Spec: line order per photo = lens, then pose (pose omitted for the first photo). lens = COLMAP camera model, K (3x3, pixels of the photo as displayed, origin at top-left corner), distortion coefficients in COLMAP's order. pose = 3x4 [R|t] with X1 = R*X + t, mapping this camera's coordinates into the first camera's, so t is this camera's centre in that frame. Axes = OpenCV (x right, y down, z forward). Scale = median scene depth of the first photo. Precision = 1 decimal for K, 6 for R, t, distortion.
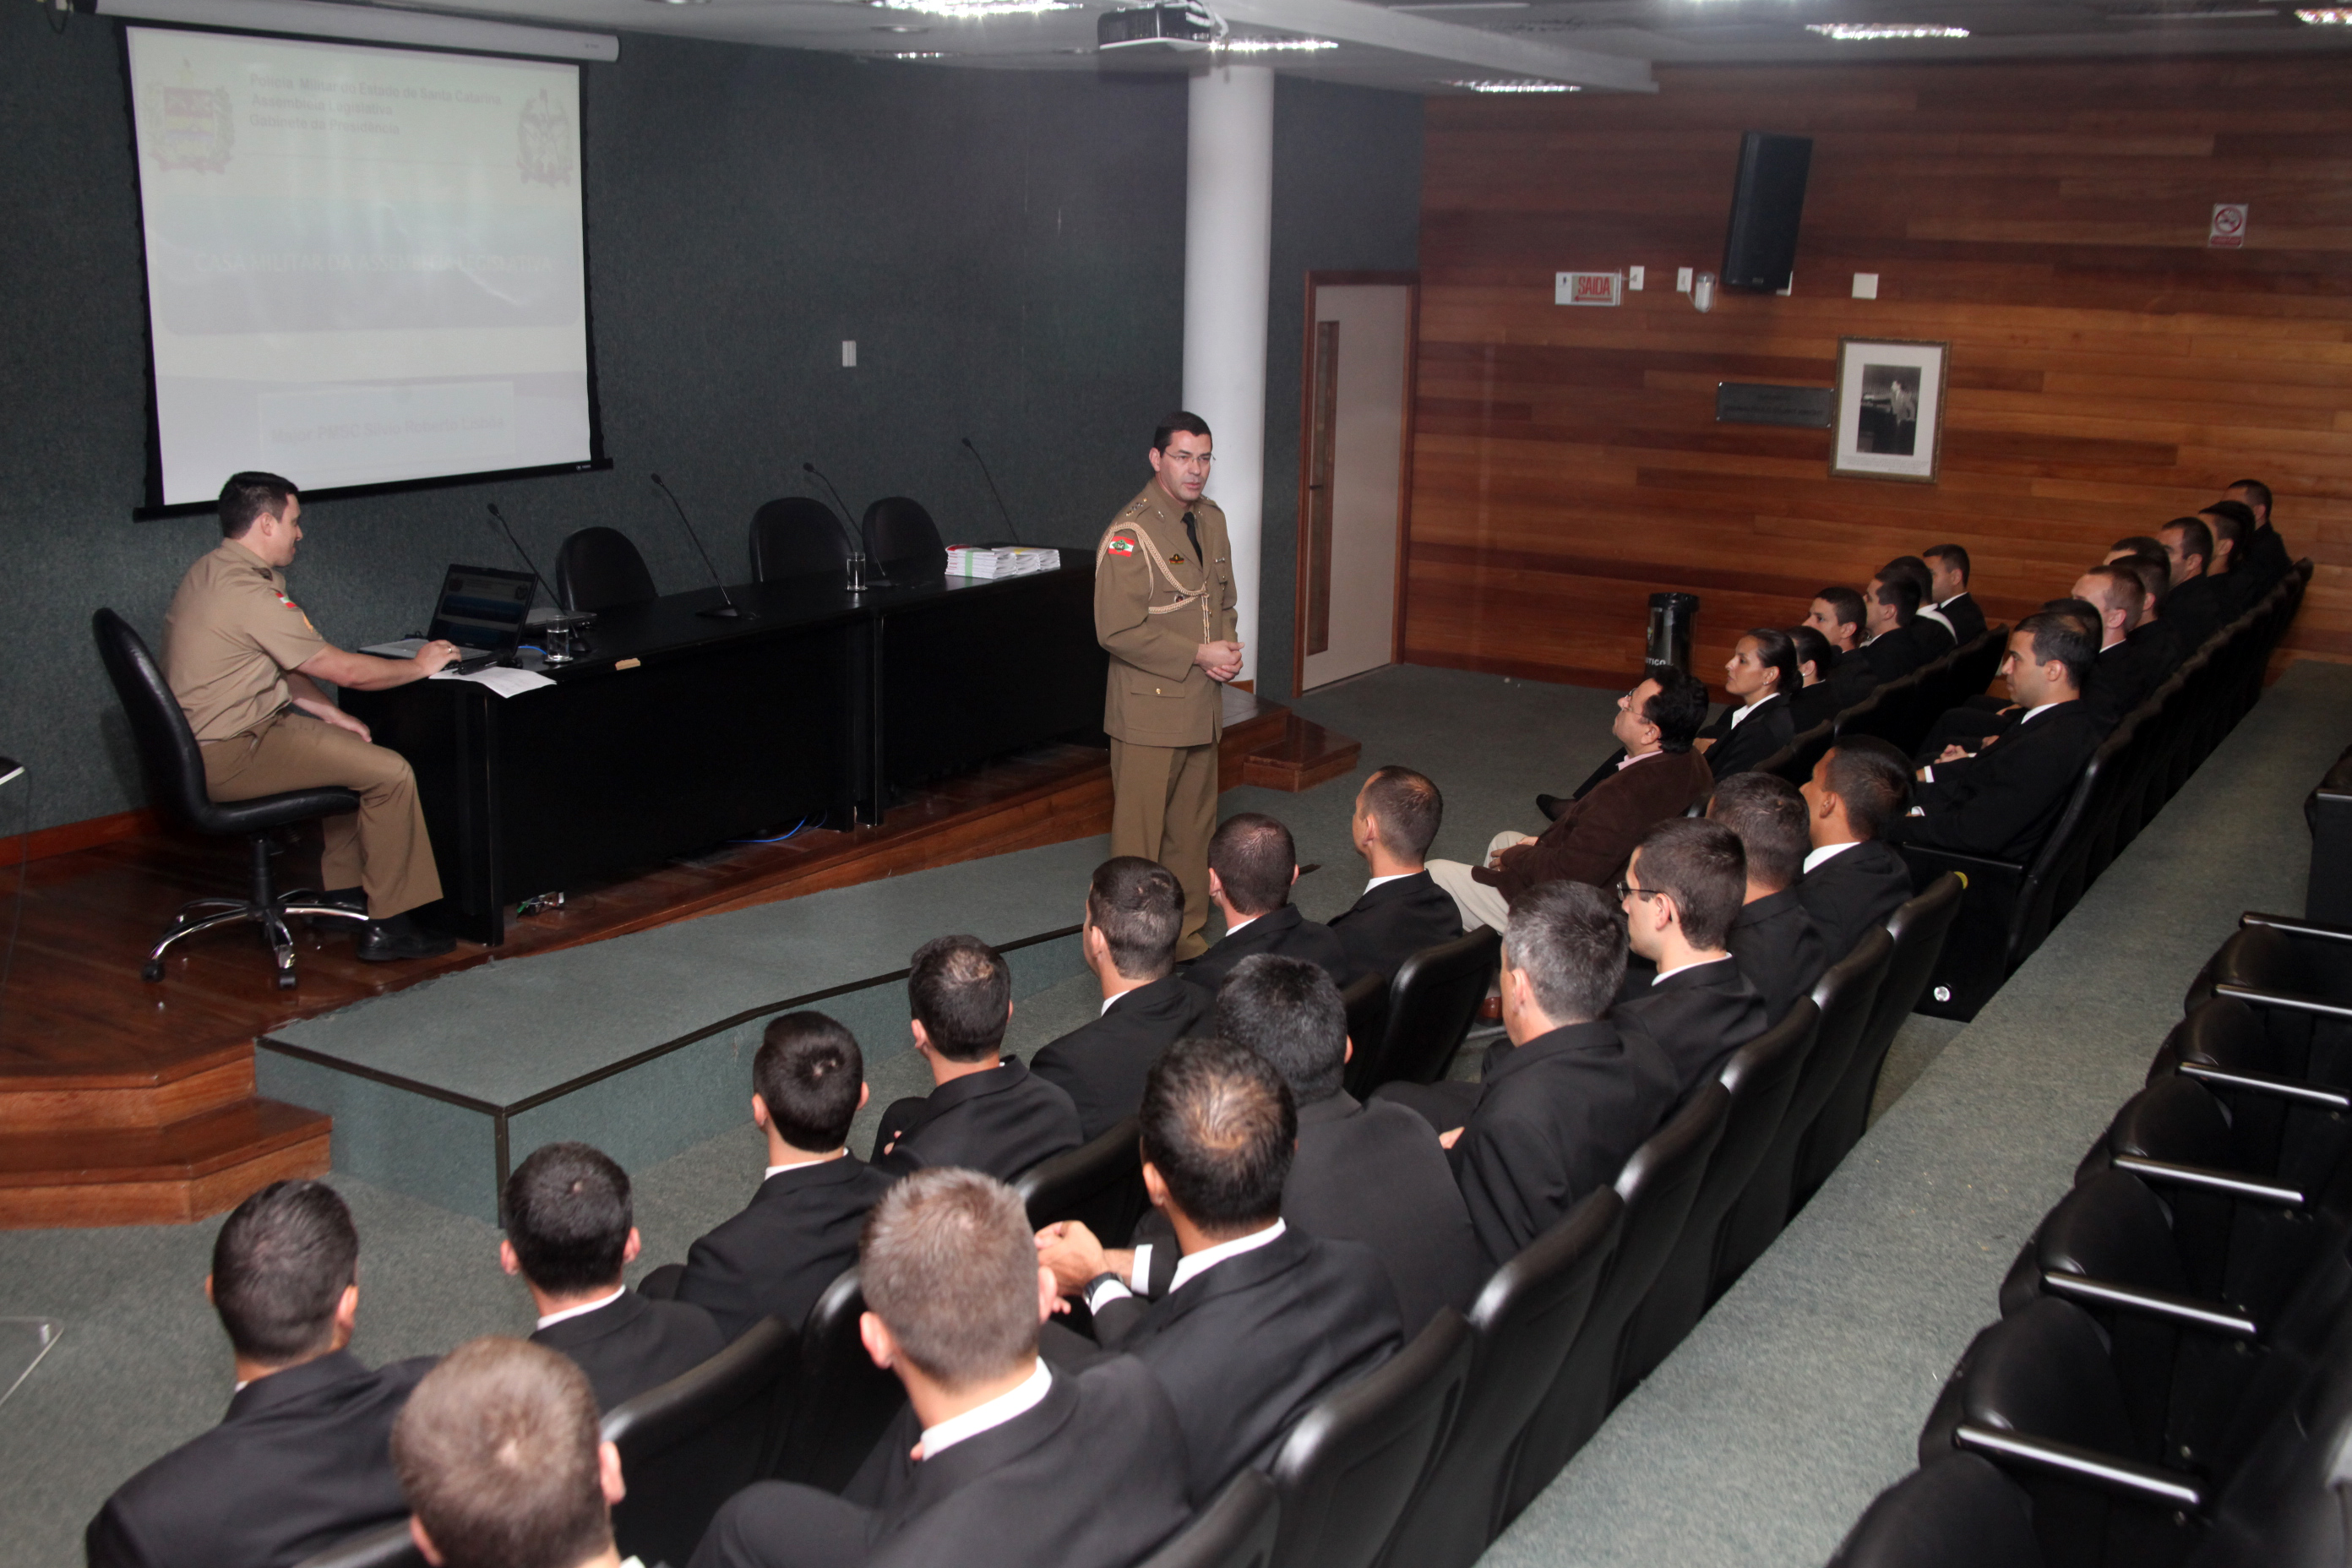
lens RADIAL K [[2473.9, 0, 1176.4], [0, 2473.9, 784.0], [0, 0, 1]] dist [0.015720, 0.000000]
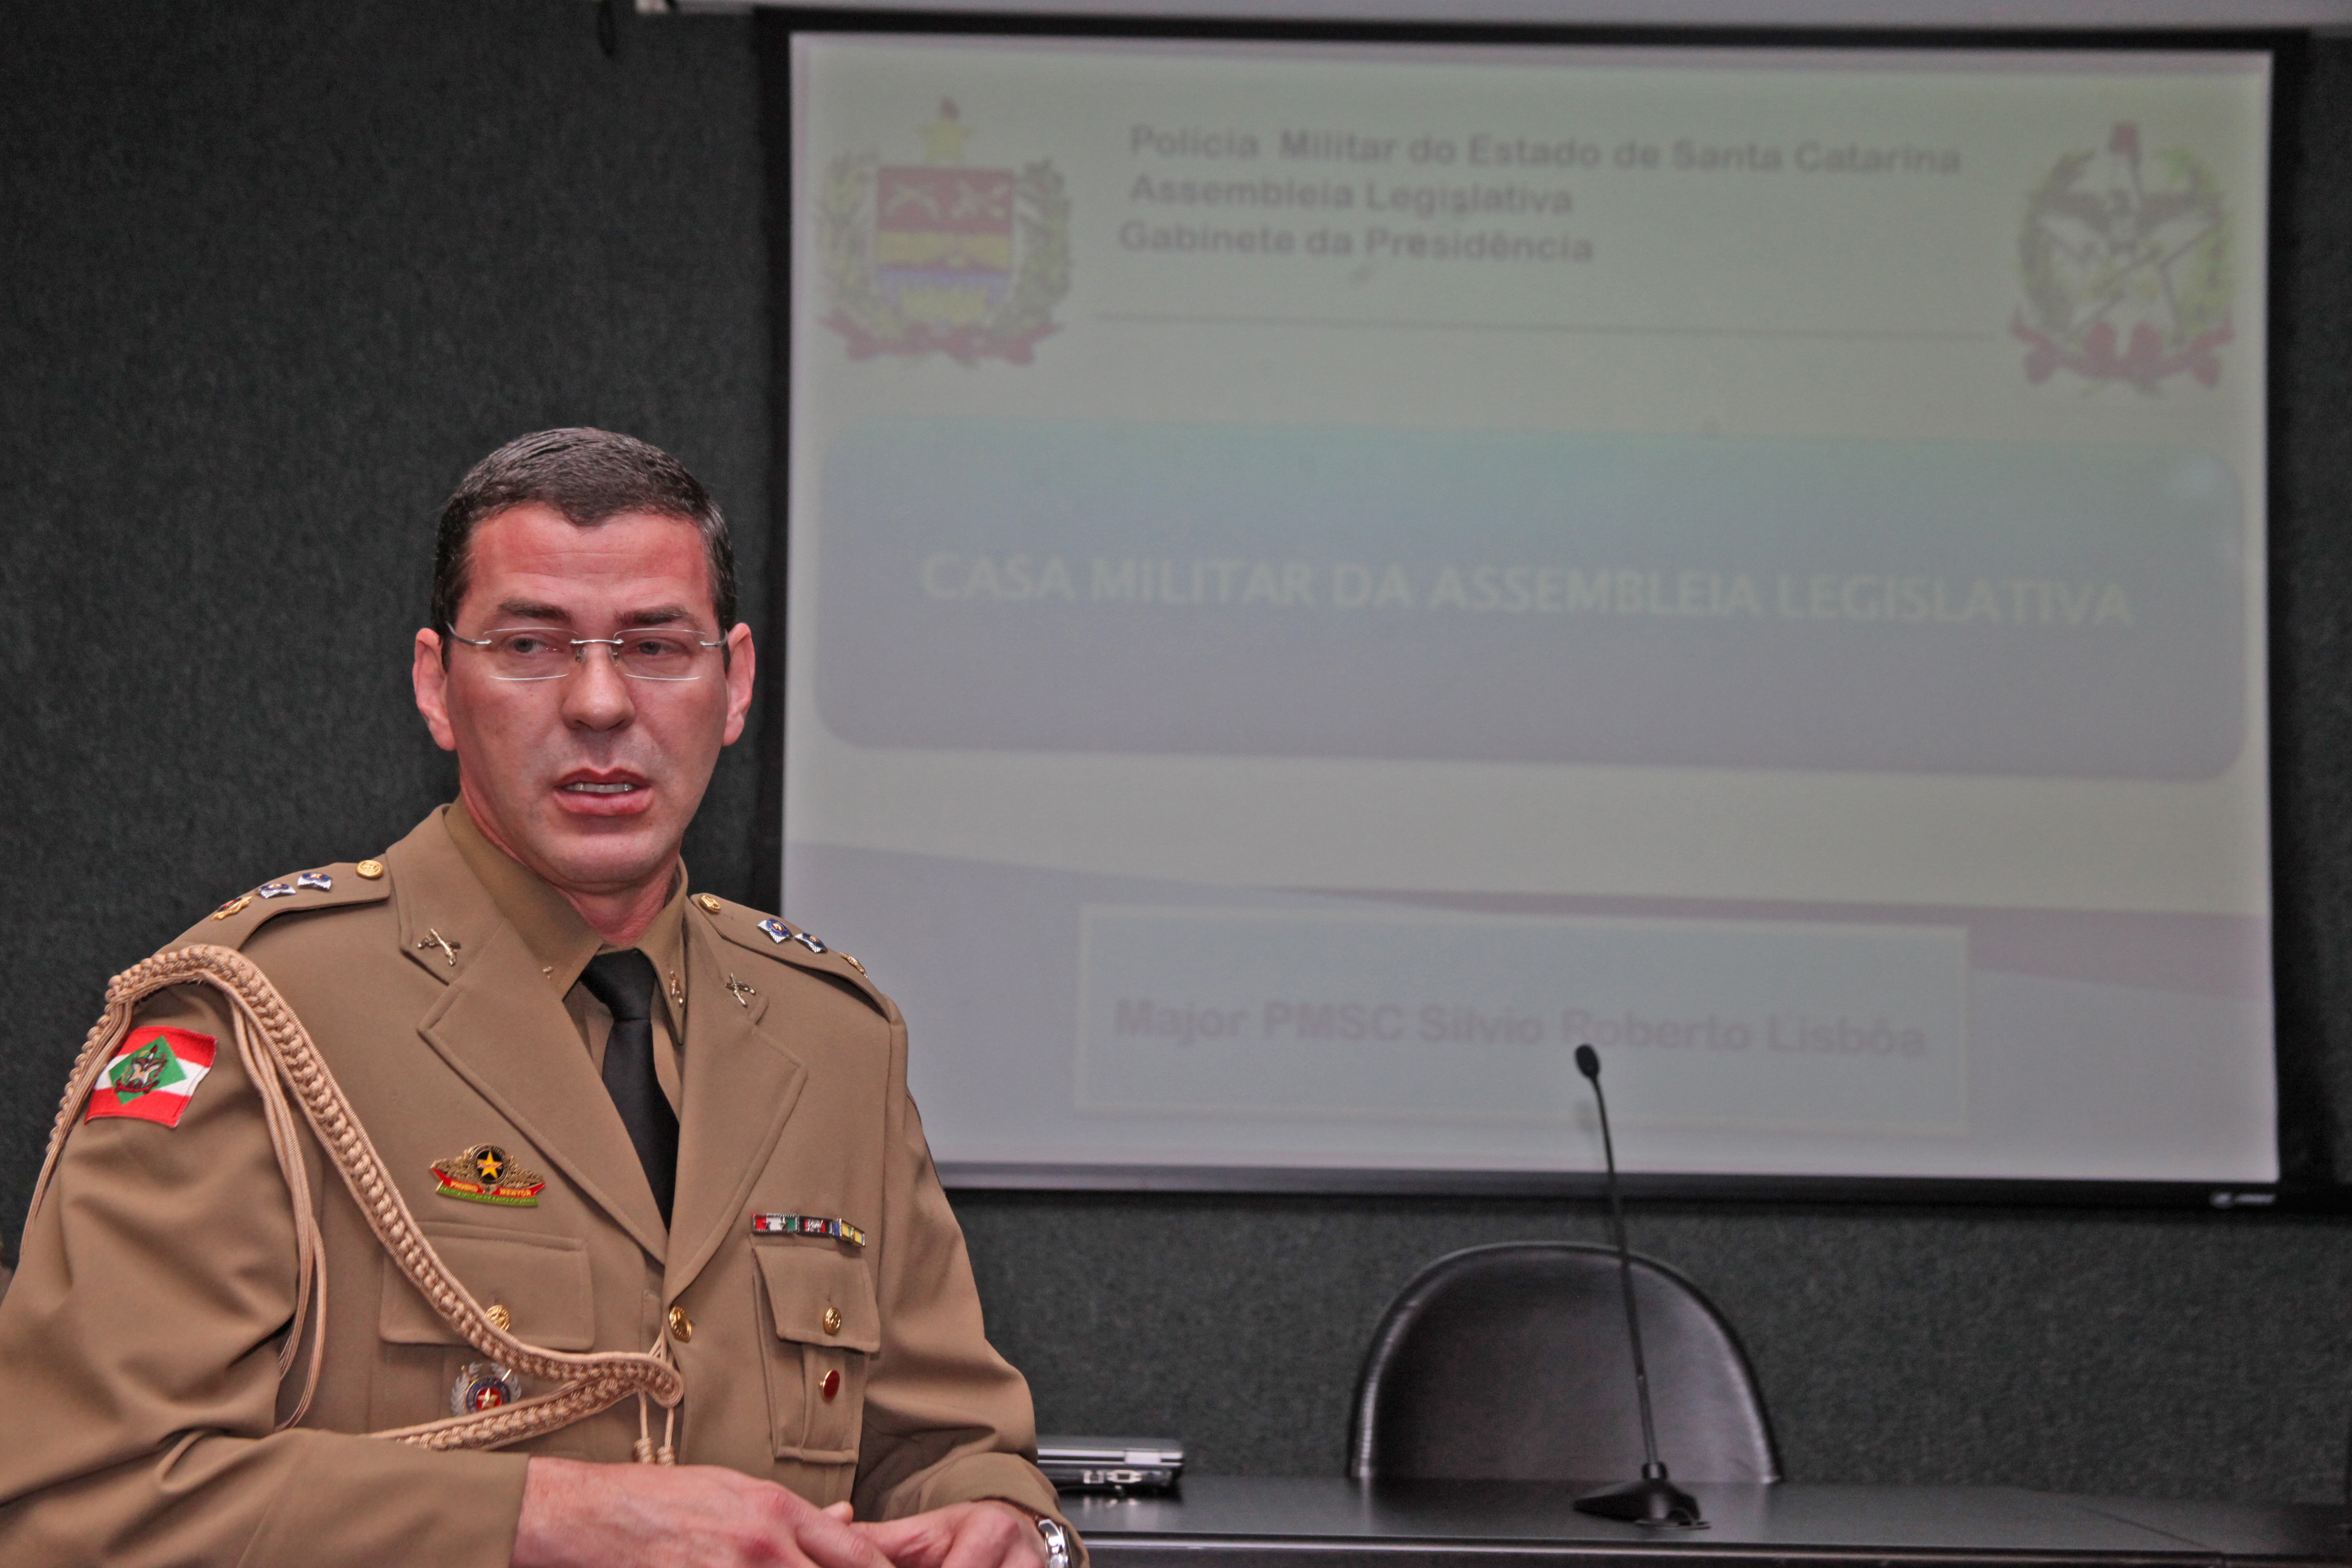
lens RADIAL K [[4480.6, 0, 1175.3], [0, 4480.6, 784.0], [0, 0, 1]] dist [0.308436, 0.000000]
pose [[0.517464, -0.046507, -0.854440, 0.261148], [-0.201231, 0.963905, -0.174334, -0.054011], [0.831707, 0.262151, 0.489428, 0.673506]]
